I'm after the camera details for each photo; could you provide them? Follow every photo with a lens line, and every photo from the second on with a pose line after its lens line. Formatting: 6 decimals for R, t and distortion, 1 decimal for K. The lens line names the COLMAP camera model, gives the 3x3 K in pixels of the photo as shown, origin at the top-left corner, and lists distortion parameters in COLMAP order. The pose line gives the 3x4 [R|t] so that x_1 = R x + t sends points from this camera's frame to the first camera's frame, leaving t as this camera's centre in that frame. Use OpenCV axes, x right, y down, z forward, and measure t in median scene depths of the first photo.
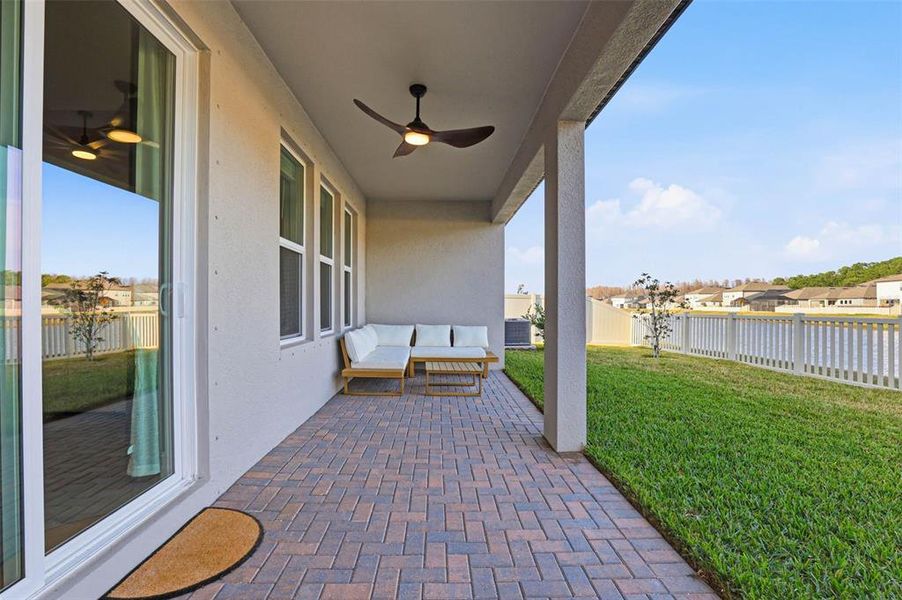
lens RADIAL K [[415.4, 0, 455.7], [0, 415.4, 305.1], [0, 0, 1]] dist [-0.019879, 0.000376]
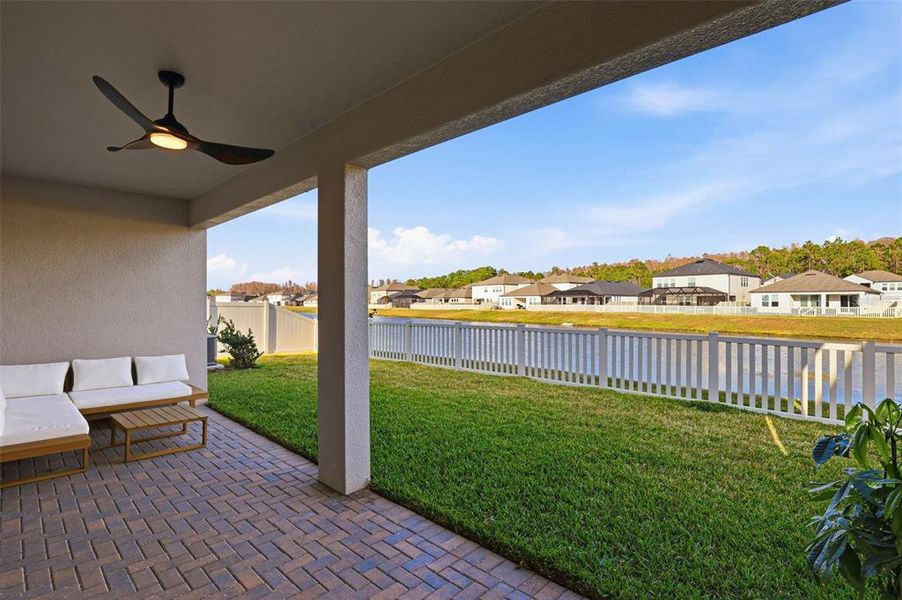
lens RADIAL K [[433.1, 0, 451.0], [0, 433.1, 300.0], [0, 0, 1]] dist [-0.023016, 0.000380]
pose [[0.723464, -0.002303, 0.690358, -0.140287], [0.006133, 0.999976, -0.003091, -0.053659], [-0.690335, 0.006470, 0.723461, 0.035816]]
